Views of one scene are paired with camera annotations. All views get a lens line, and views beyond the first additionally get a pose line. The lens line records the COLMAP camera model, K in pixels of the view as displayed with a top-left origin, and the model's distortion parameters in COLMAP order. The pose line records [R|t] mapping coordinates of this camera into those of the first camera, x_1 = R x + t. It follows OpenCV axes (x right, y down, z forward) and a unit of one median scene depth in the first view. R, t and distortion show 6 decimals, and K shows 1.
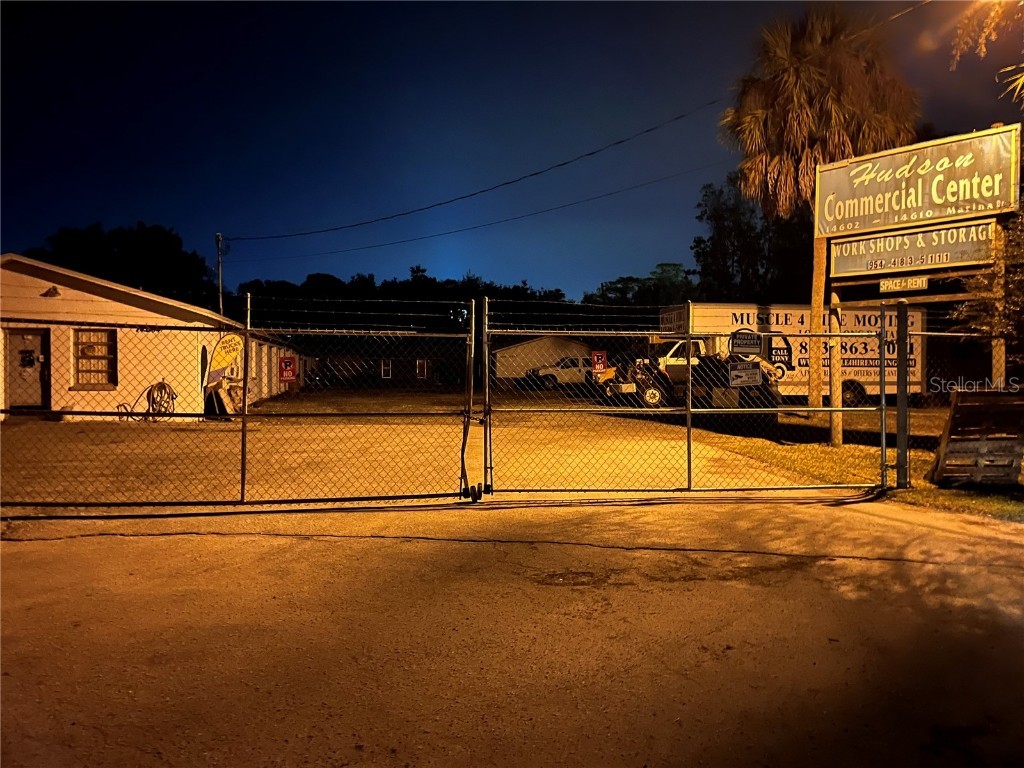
lens RADIAL K [[772.5, 0, 499.7], [0, 772.5, 378.8], [0, 0, 1]] dist [0.071056, -0.094183]
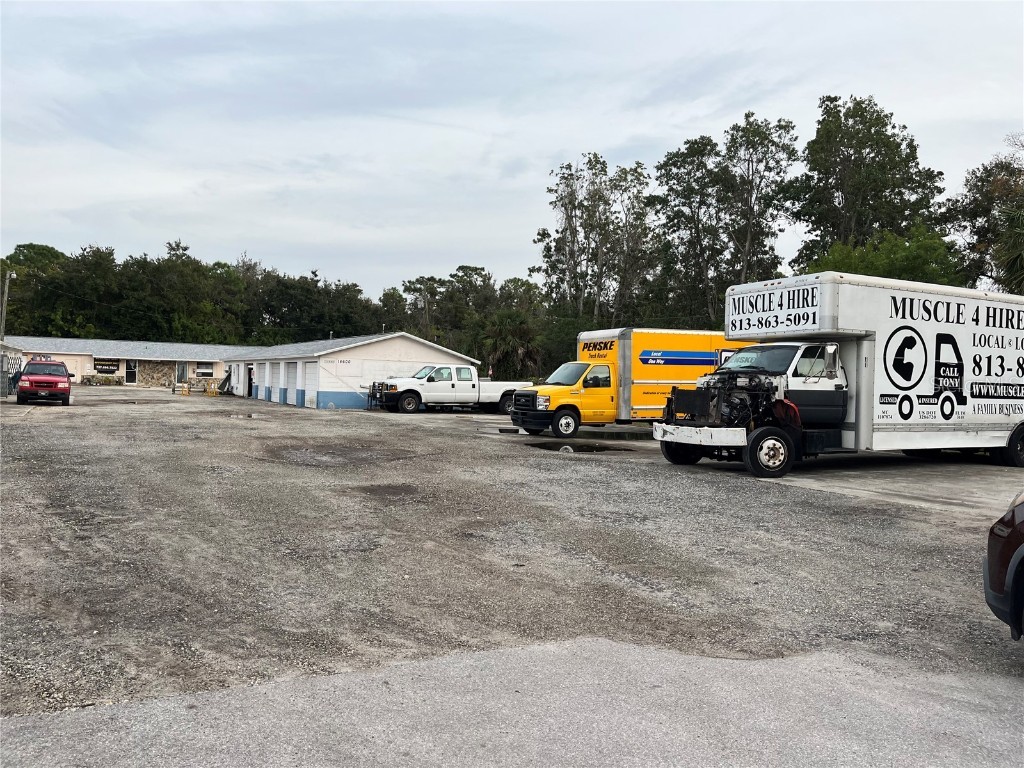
lens RADIAL K [[772.5, 0, 517.8], [0, 772.5, 388.7], [0, 0, 1]] dist [0.071056, -0.094183]
pose [[0.947235, 0.020427, 0.319888, -0.142008], [-0.021308, 0.999773, -0.000746, -0.018414], [-0.319831, -0.006109, 0.947455, 0.695828]]
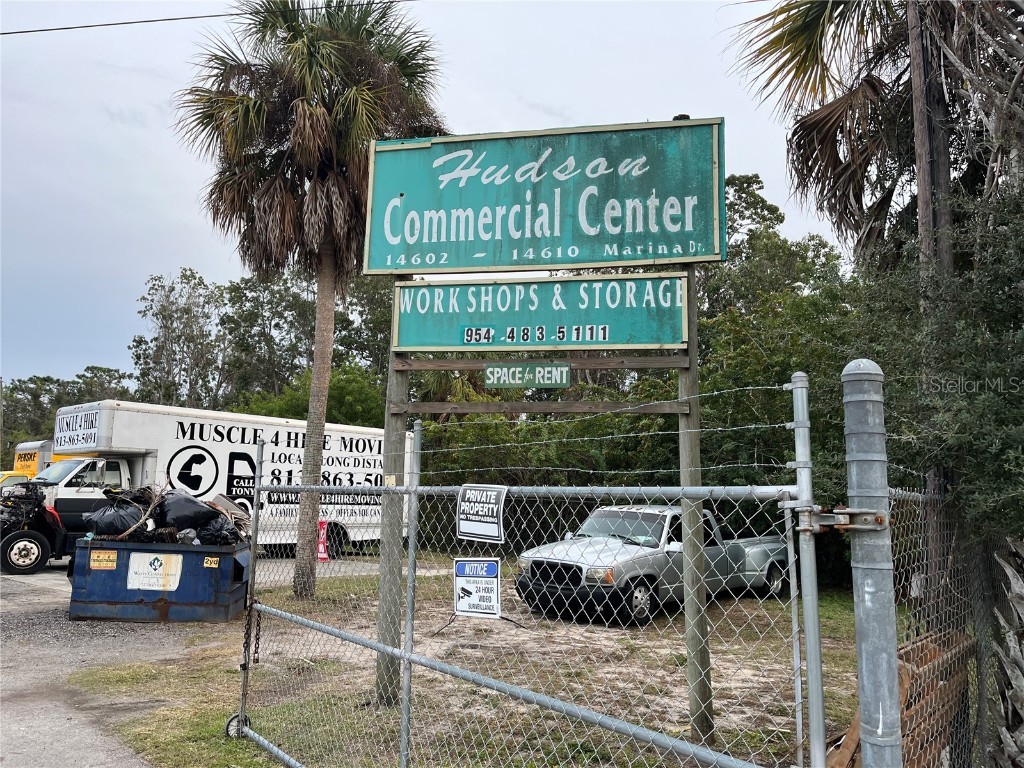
lens RADIAL K [[772.5, 0, 512.0], [0, 772.5, 396.5], [0, 0, 1]] dist [0.071056, -0.094183]
pose [[0.763606, 0.100939, 0.637743, 0.108471], [-0.014767, 0.990177, -0.139040, -0.021191], [-0.645513, 0.096755, 0.757596, 0.373016]]
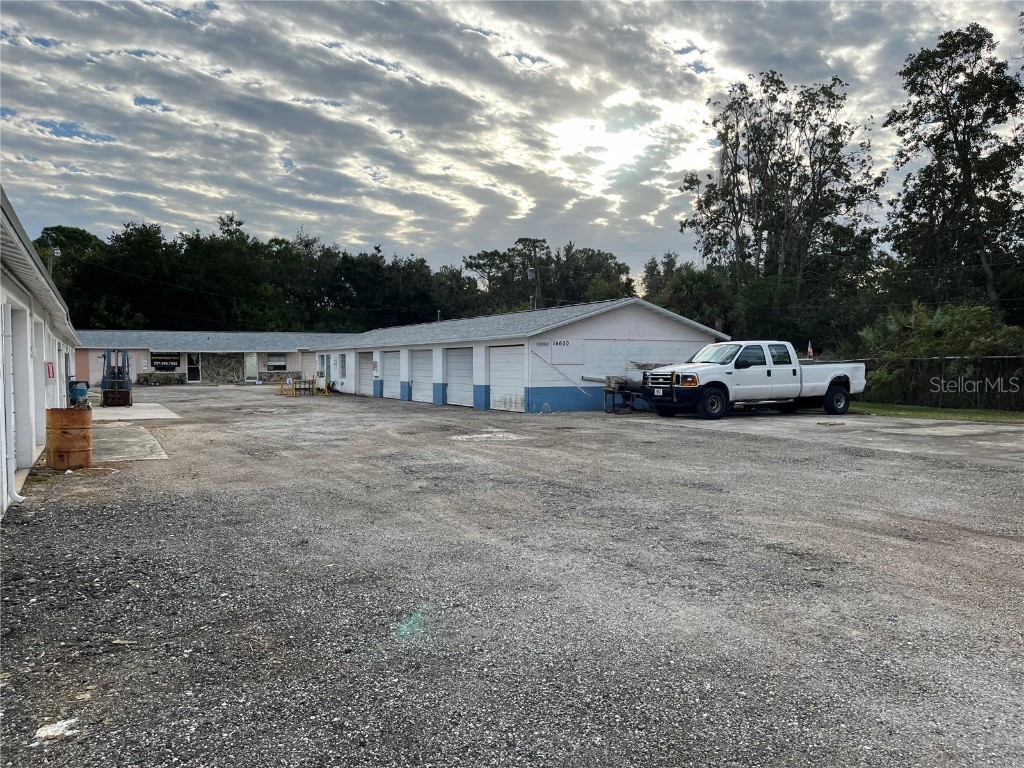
lens RADIAL K [[772.5, 0, 513.3], [0, 772.5, 387.2], [0, 0, 1]] dist [0.071056, -0.094183]
pose [[0.952963, -0.018607, 0.302515, -0.386388], [0.012964, 0.999703, 0.020651, -0.029684], [-0.302809, -0.015758, 0.952921, 1.339531]]
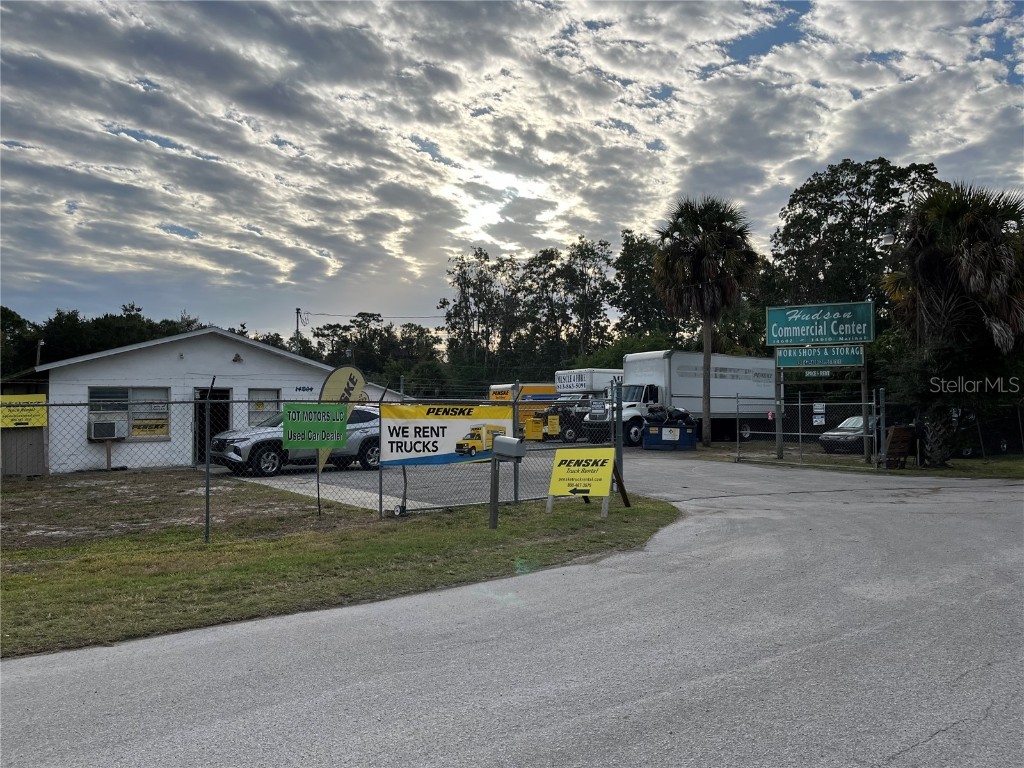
lens RADIAL K [[772.5, 0, 505.6], [0, 772.5, 425.6], [0, 0, 1]] dist [0.071056, -0.094183]
pose [[0.891797, -0.015383, 0.452173, -0.651028], [0.012256, 0.999876, 0.009844, -0.011453], [-0.452269, -0.003237, 0.891876, -0.240958]]
